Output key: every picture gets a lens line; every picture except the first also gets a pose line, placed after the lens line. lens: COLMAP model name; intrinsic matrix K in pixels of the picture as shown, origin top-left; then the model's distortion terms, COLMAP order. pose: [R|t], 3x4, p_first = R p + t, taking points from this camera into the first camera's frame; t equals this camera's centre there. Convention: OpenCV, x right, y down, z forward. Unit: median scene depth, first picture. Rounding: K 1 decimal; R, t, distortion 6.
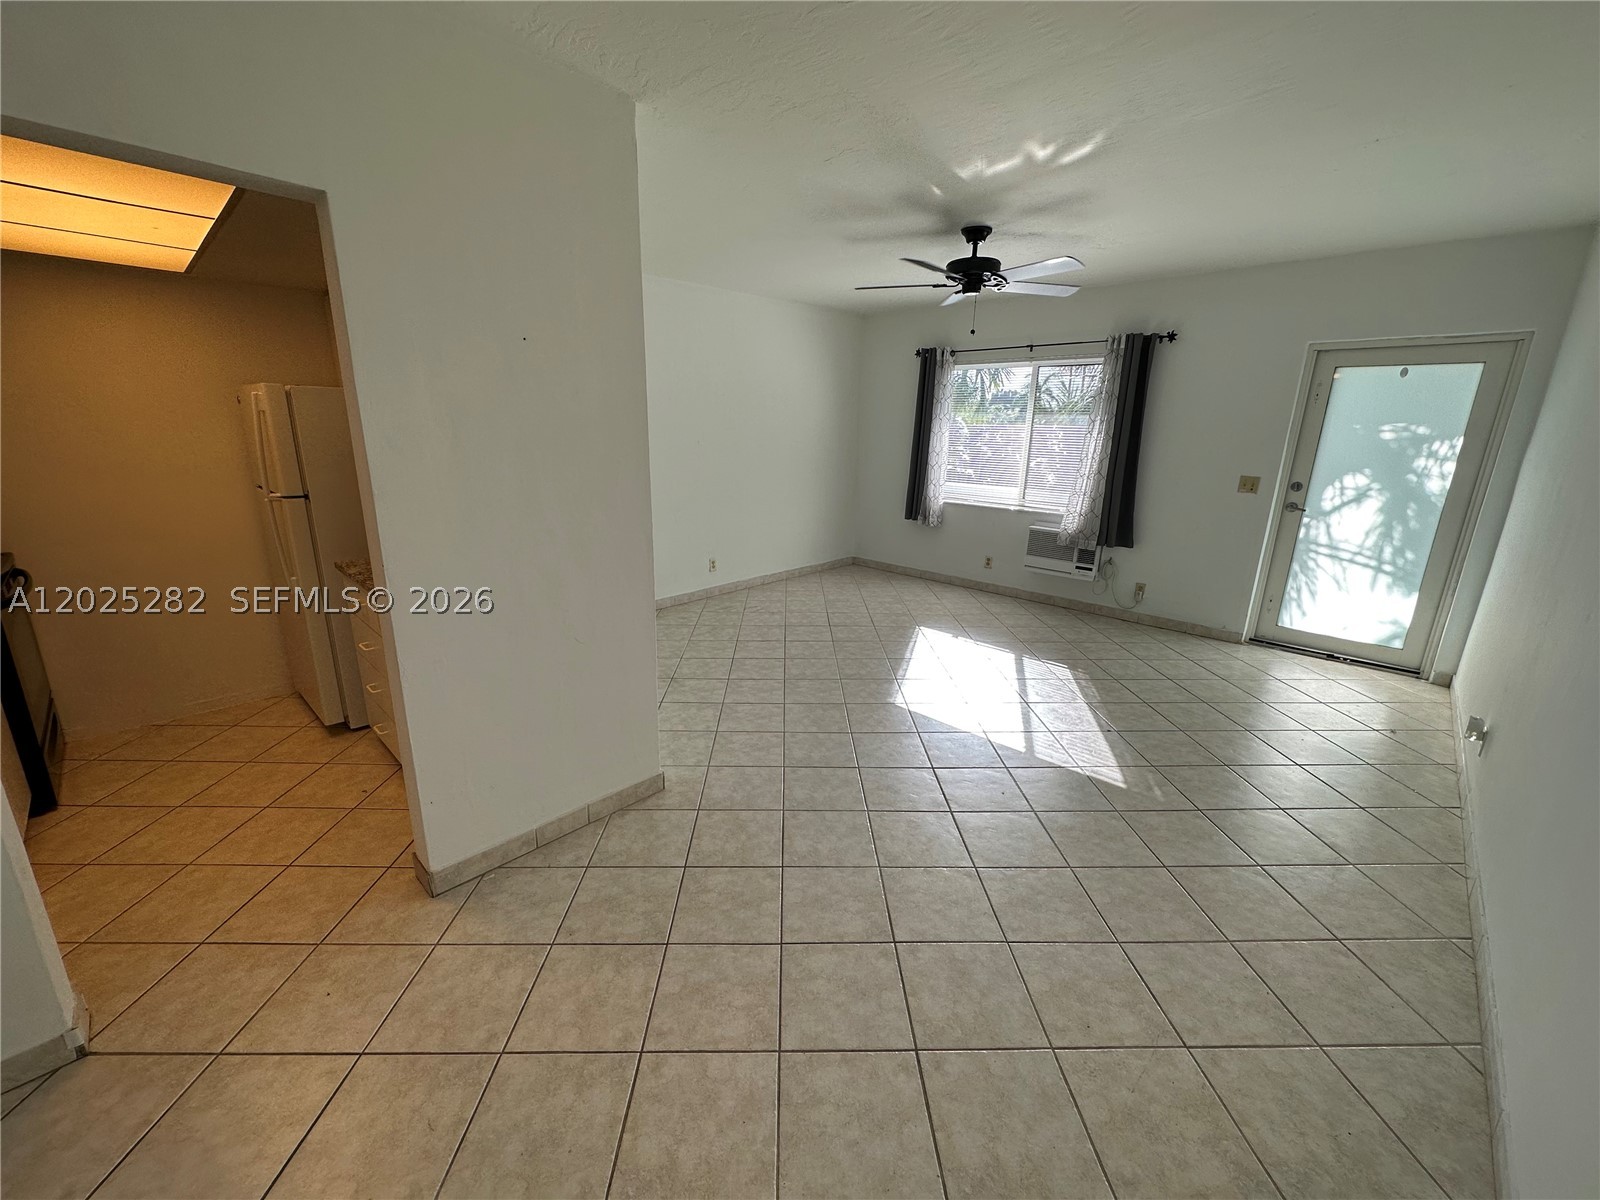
lens RADIAL K [[636.5, 0, 801.0], [0, 636.5, 595.1], [0, 0, 1]] dist [0.000104, -0.000238]
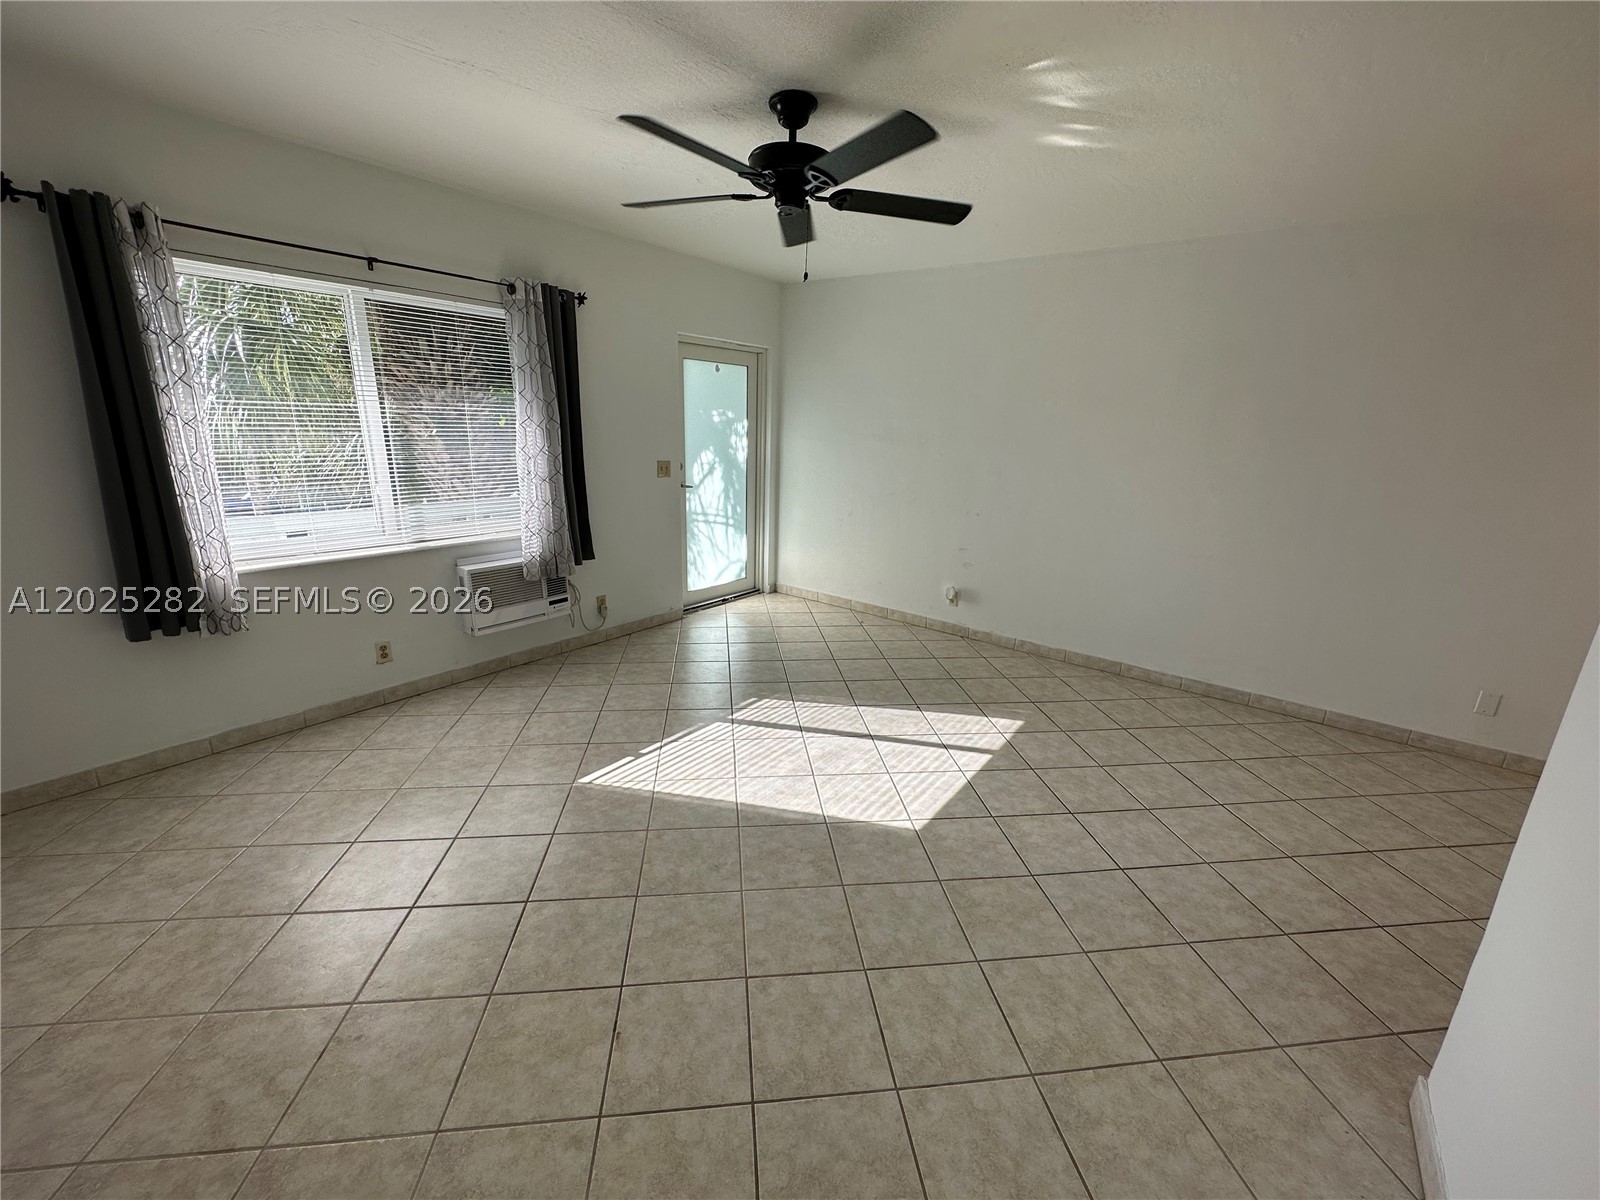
lens RADIAL K [[636.5, 0, 801.0], [0, 636.5, 595.1], [0, 0, 1]] dist [0.000104, -0.000238]
pose [[-0.102788, -0.286617, 0.952515, -0.356499], [0.226516, 0.925683, 0.302987, -0.255751], [-0.968569, 0.246903, -0.030226, 0.907562]]
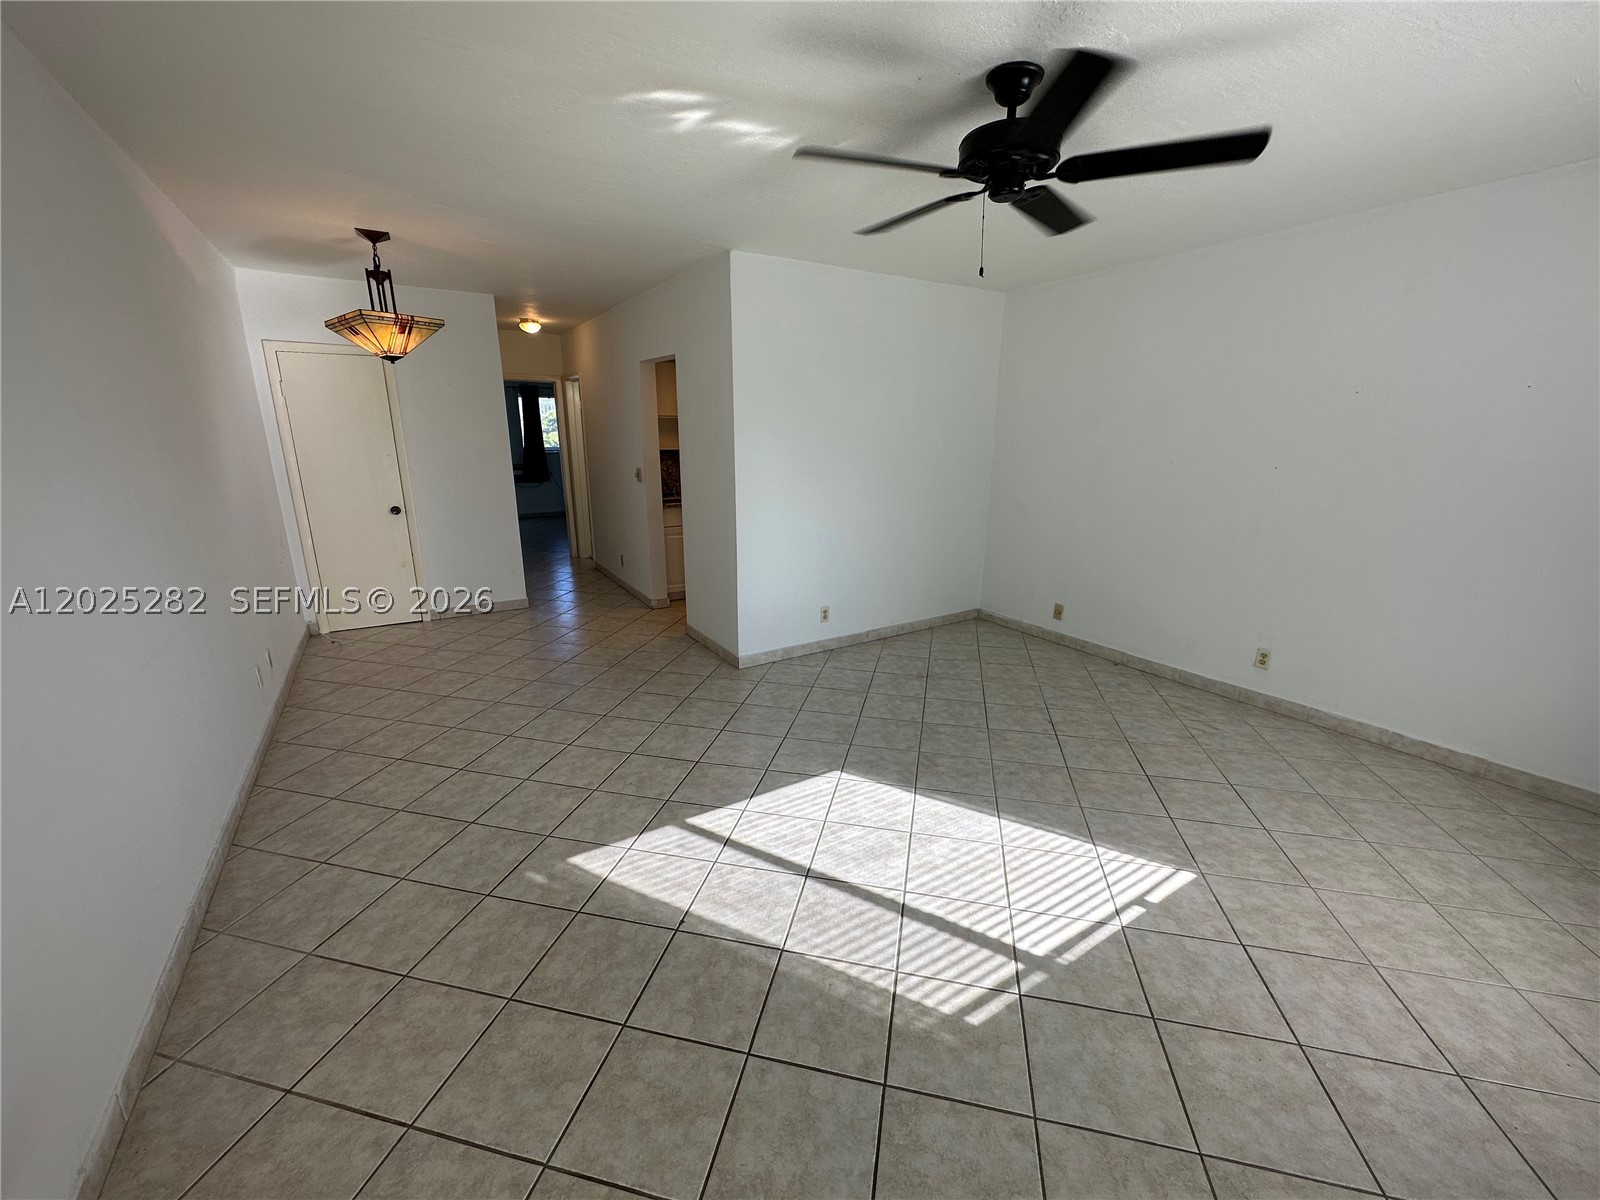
lens RADIAL K [[639.7, 0, 806.8], [0, 639.7, 599.2], [0, 0, 1]] dist [0.001121, 0.000030]
pose [[-0.241975, 0.228852, -0.942908, 0.748871], [-0.265506, 0.919079, 0.291205, -0.222574], [0.933250, 0.320812, -0.161632, 0.858742]]
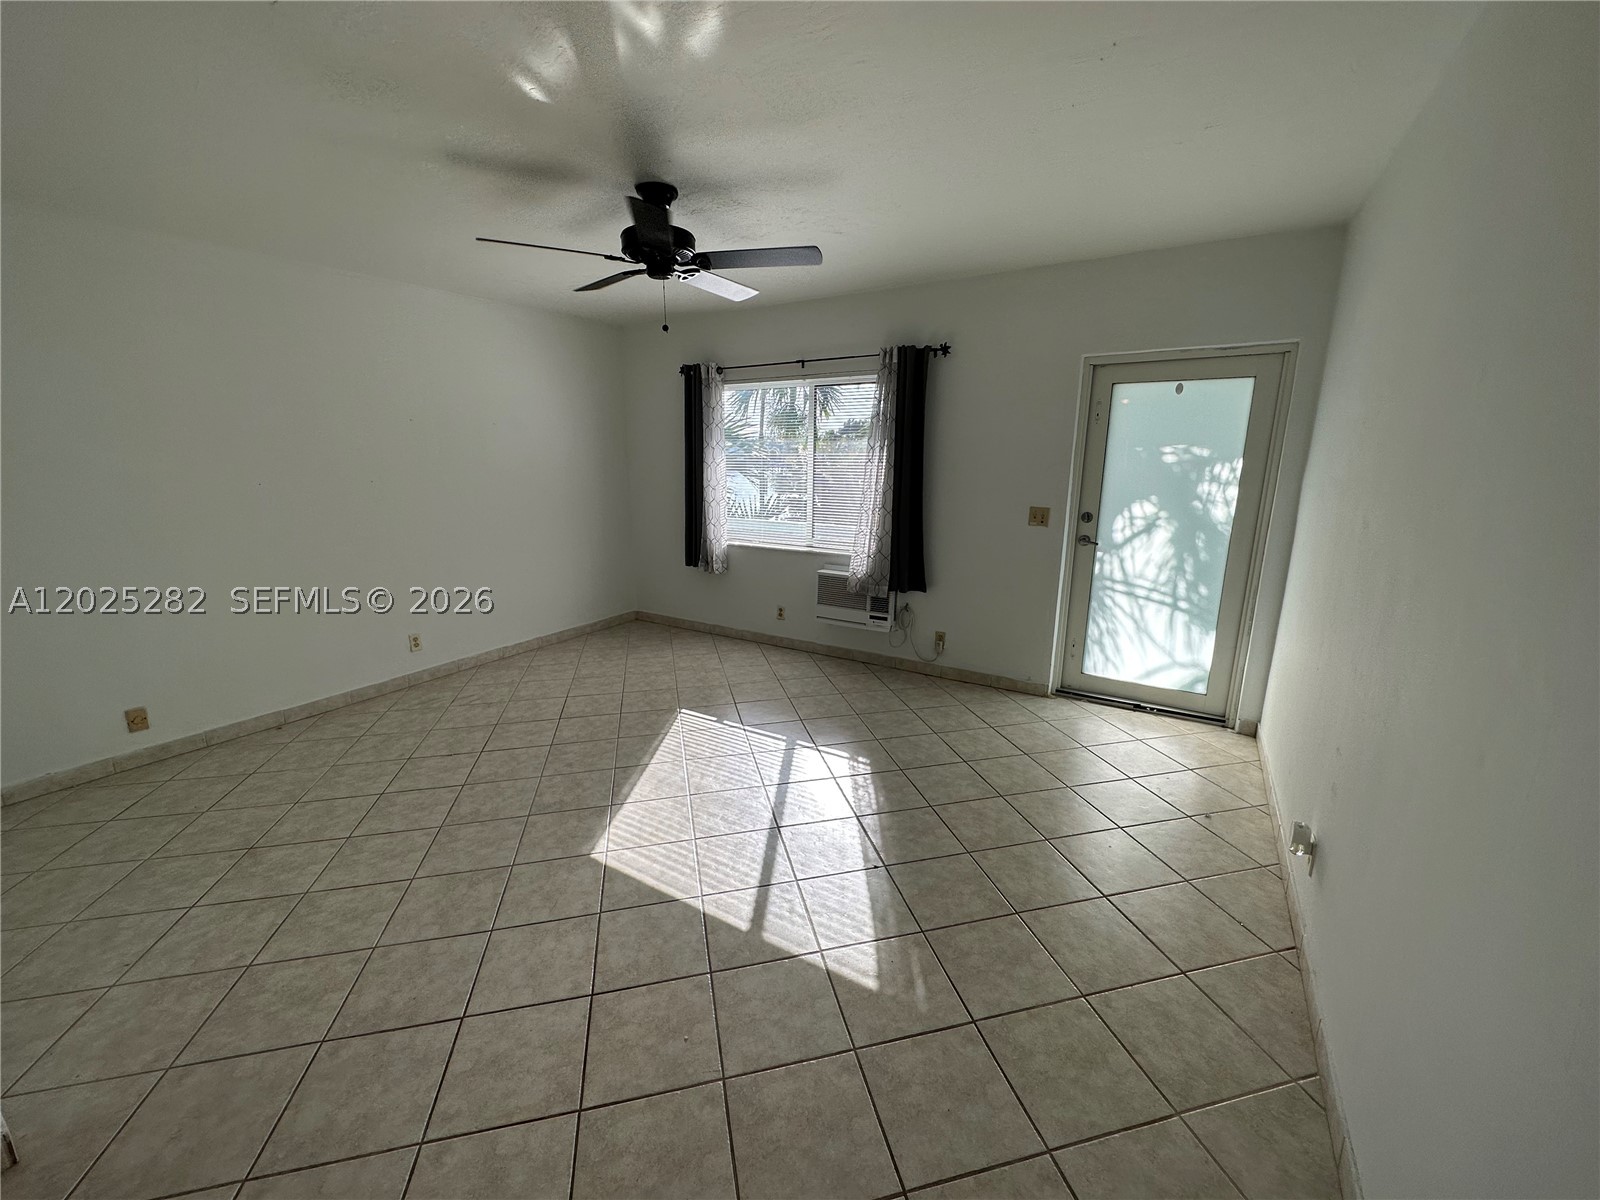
lens RADIAL K [[636.5, 0, 801.0], [0, 636.5, 595.1], [0, 0, 1]] dist [0.000104, -0.000238]
pose [[0.977826, -0.060221, 0.200575, 0.211250], [0.069093, 0.996904, -0.037528, -0.057970], [-0.197694, 0.050554, 0.978959, 0.223065]]
